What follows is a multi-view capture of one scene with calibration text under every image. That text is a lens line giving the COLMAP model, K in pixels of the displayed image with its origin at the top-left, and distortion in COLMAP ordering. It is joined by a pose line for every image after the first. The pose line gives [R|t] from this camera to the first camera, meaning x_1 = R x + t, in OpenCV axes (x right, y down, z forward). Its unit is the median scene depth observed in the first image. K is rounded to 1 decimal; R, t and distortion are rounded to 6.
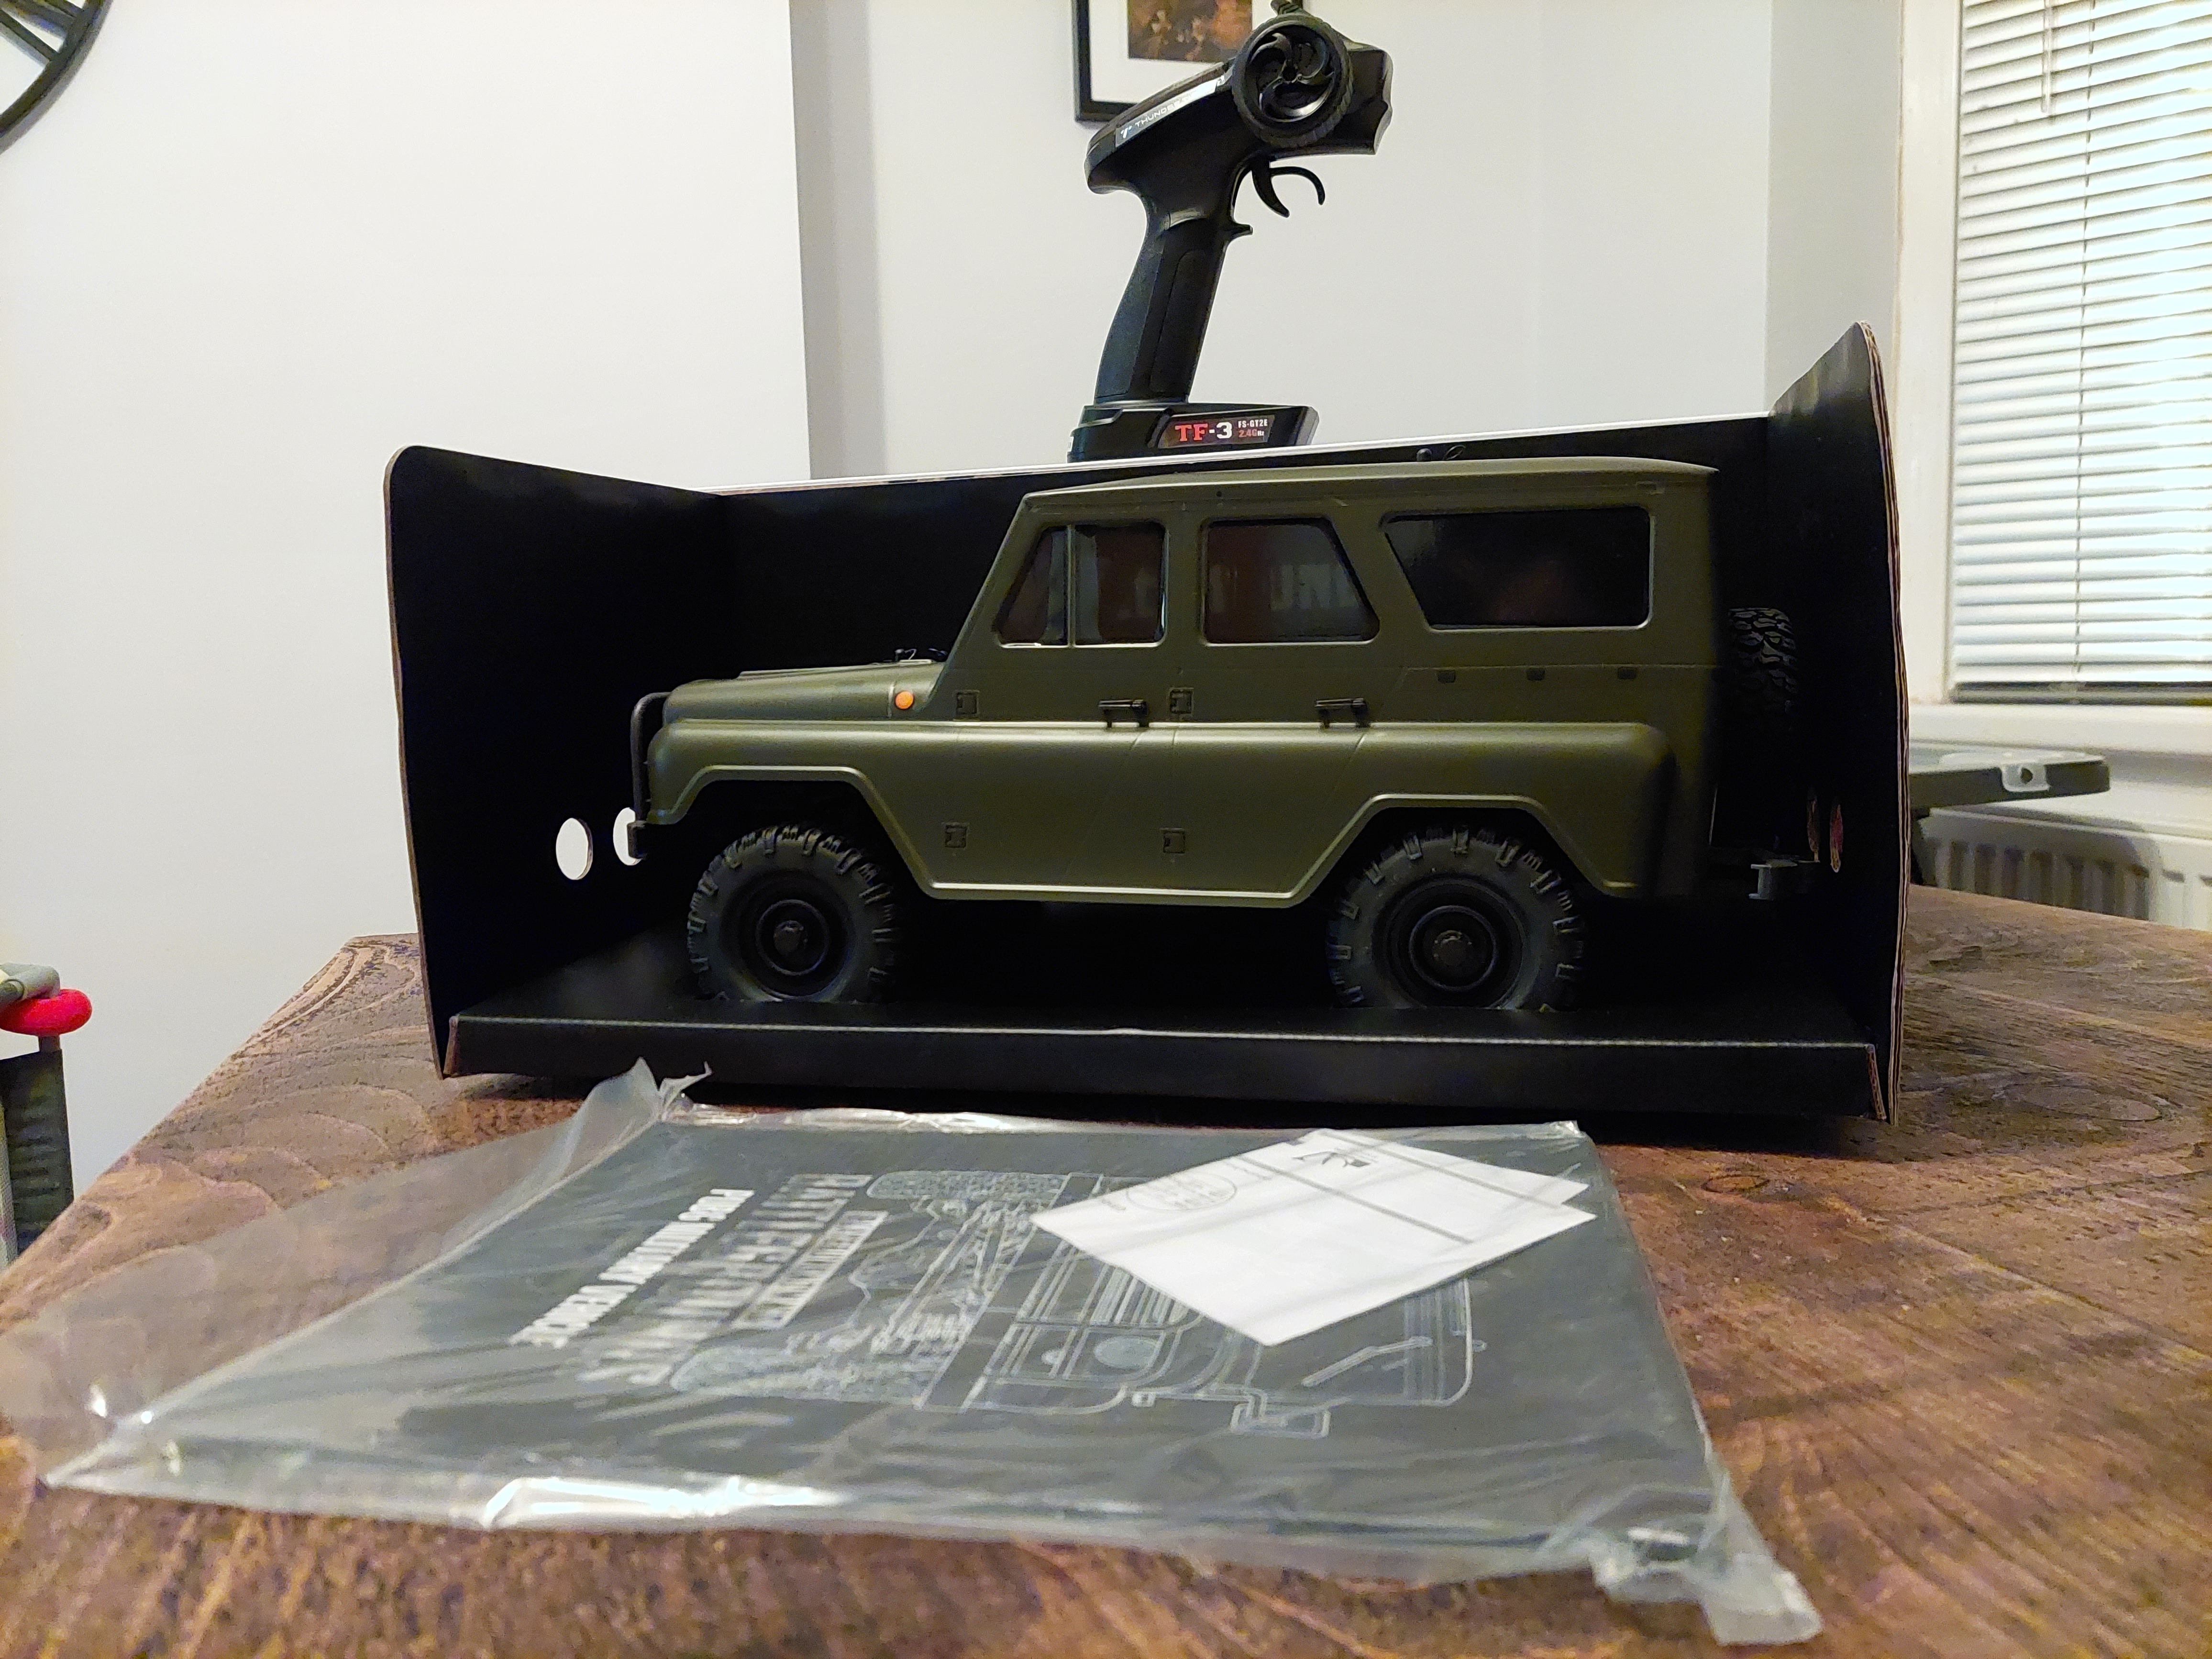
lens RADIAL K [[1562.0, 0, 1106.0], [0, 1562.0, 829.5], [0, 0, 1]] dist [-0.006337, 0.001860]
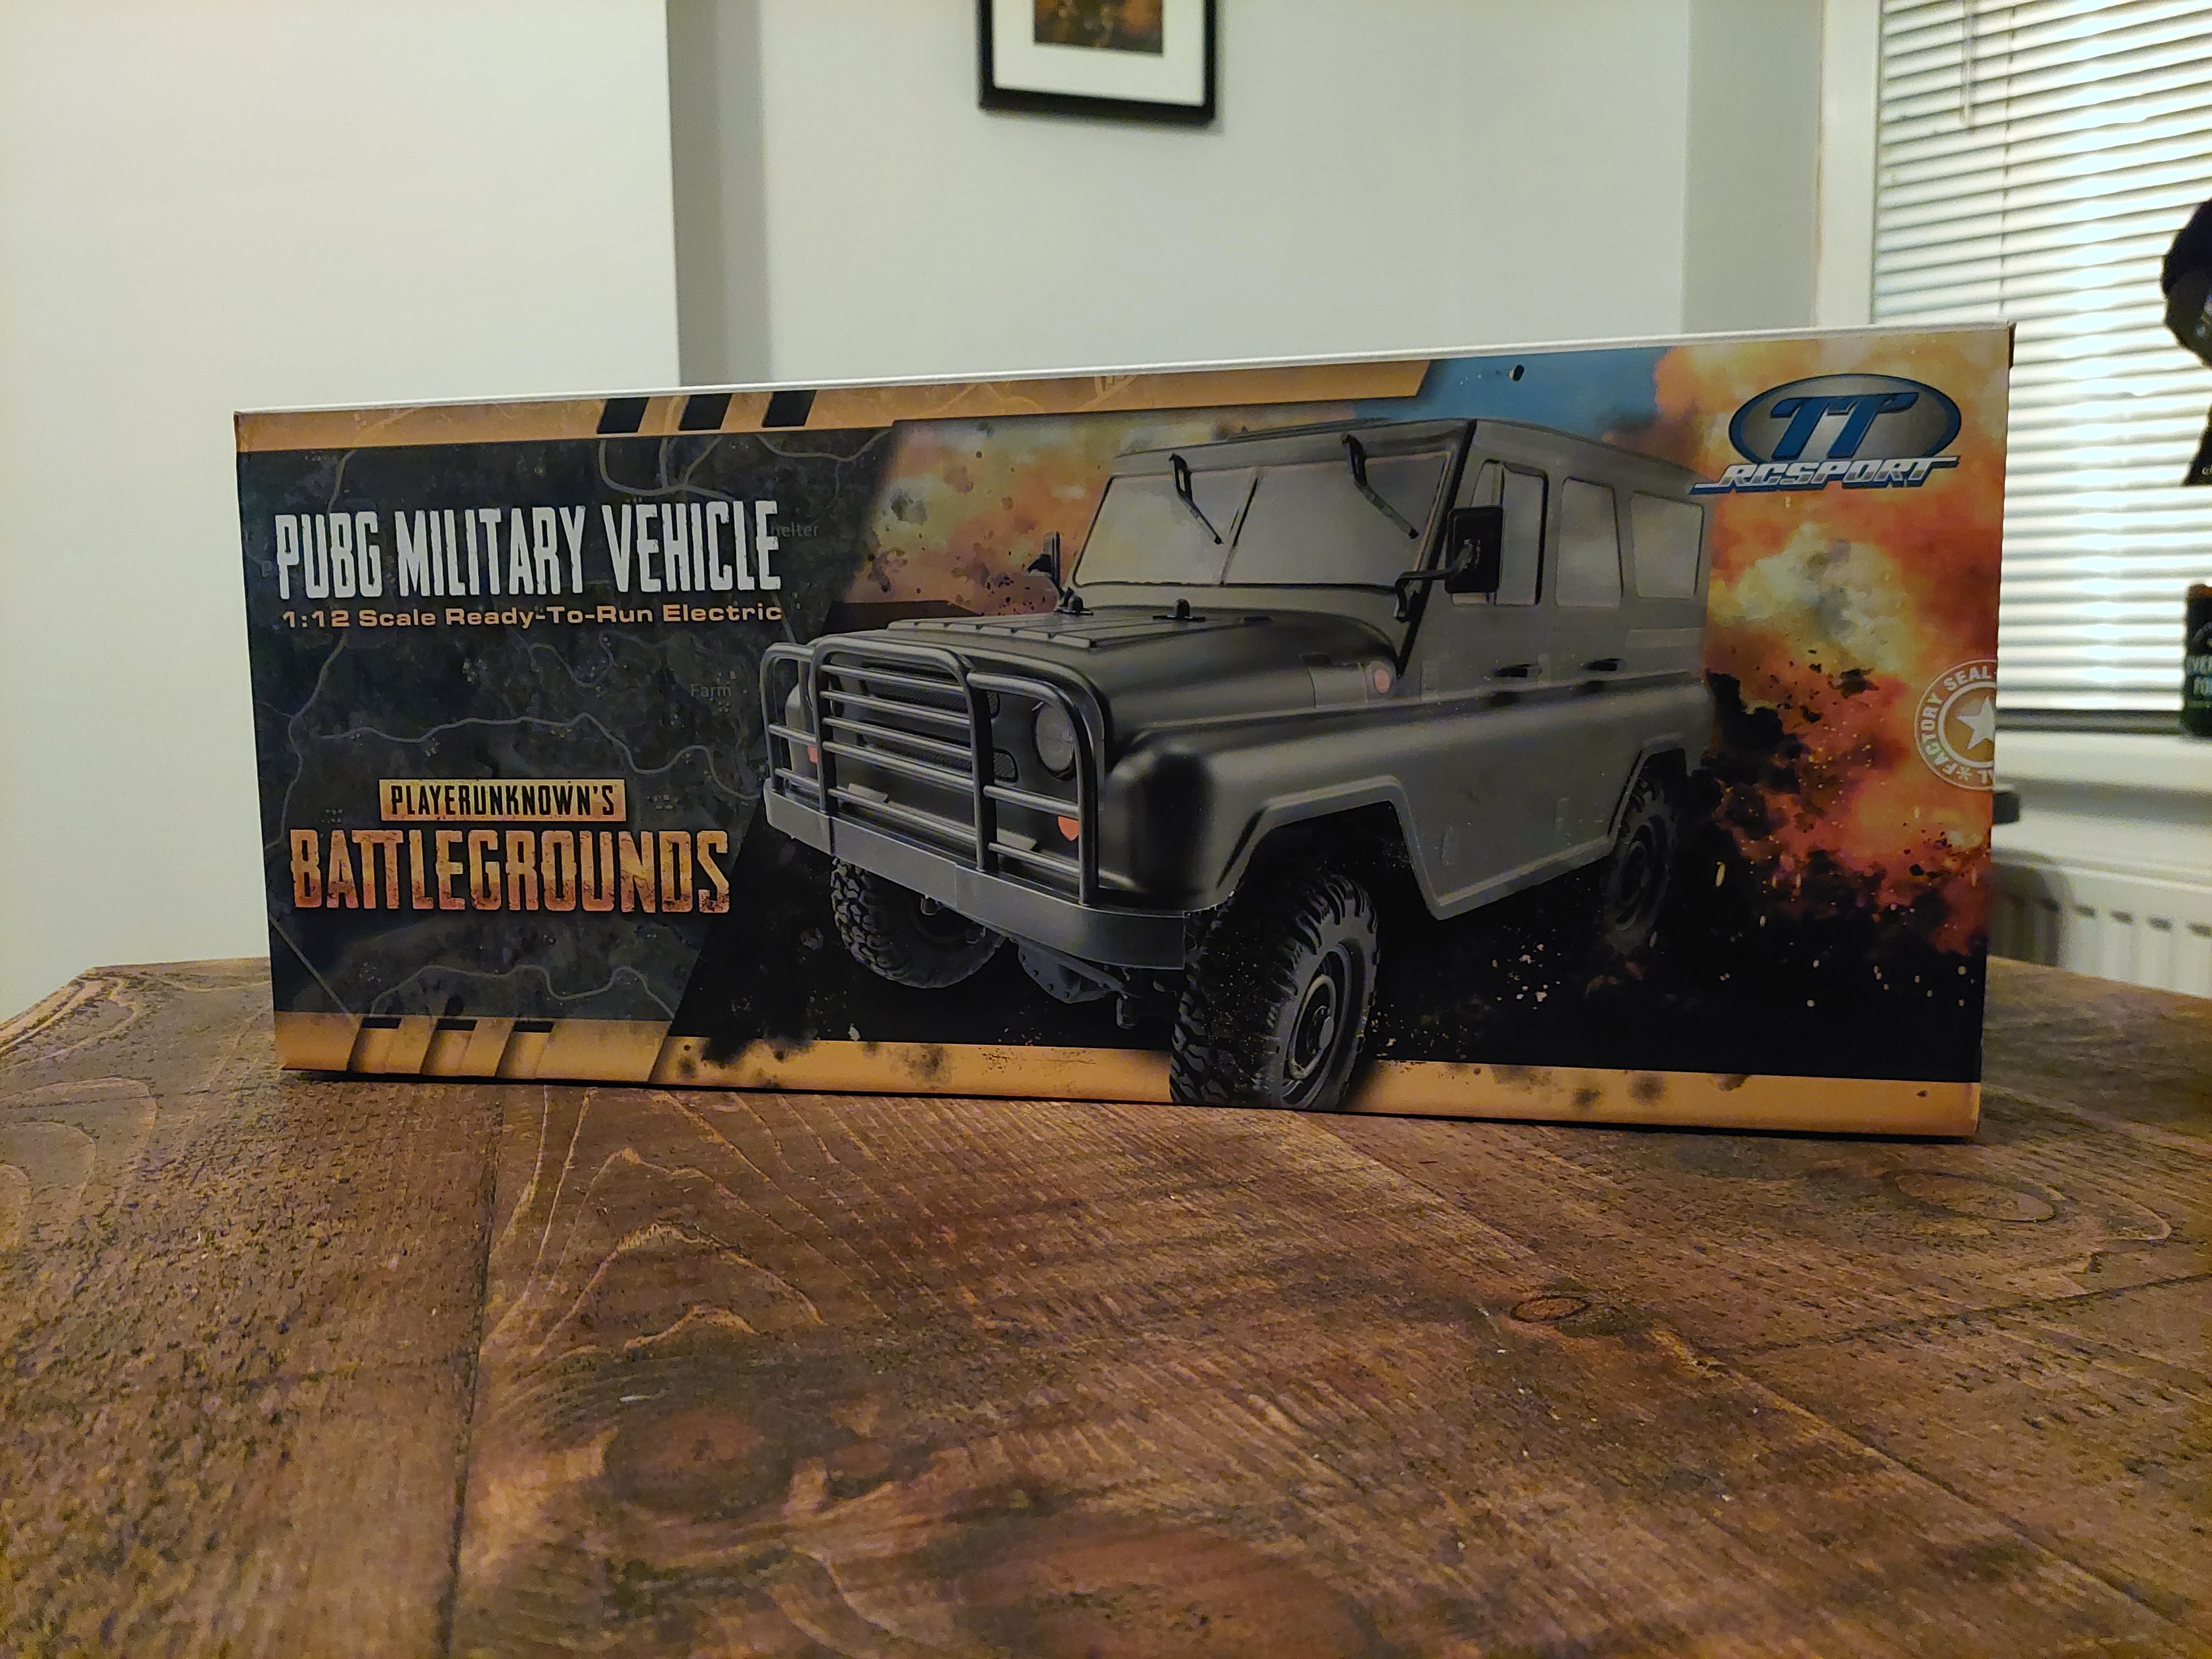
lens RADIAL K [[1574.9, 0, 1106.0], [0, 1574.9, 829.5], [0, 0, 1]] dist [-0.003492, -0.004404]
pose [[0.999172, 0.009917, 0.039450, 0.146650], [-0.009635, 0.999927, -0.007324, -0.021095], [-0.039519, 0.006938, 0.999195, 0.191186]]
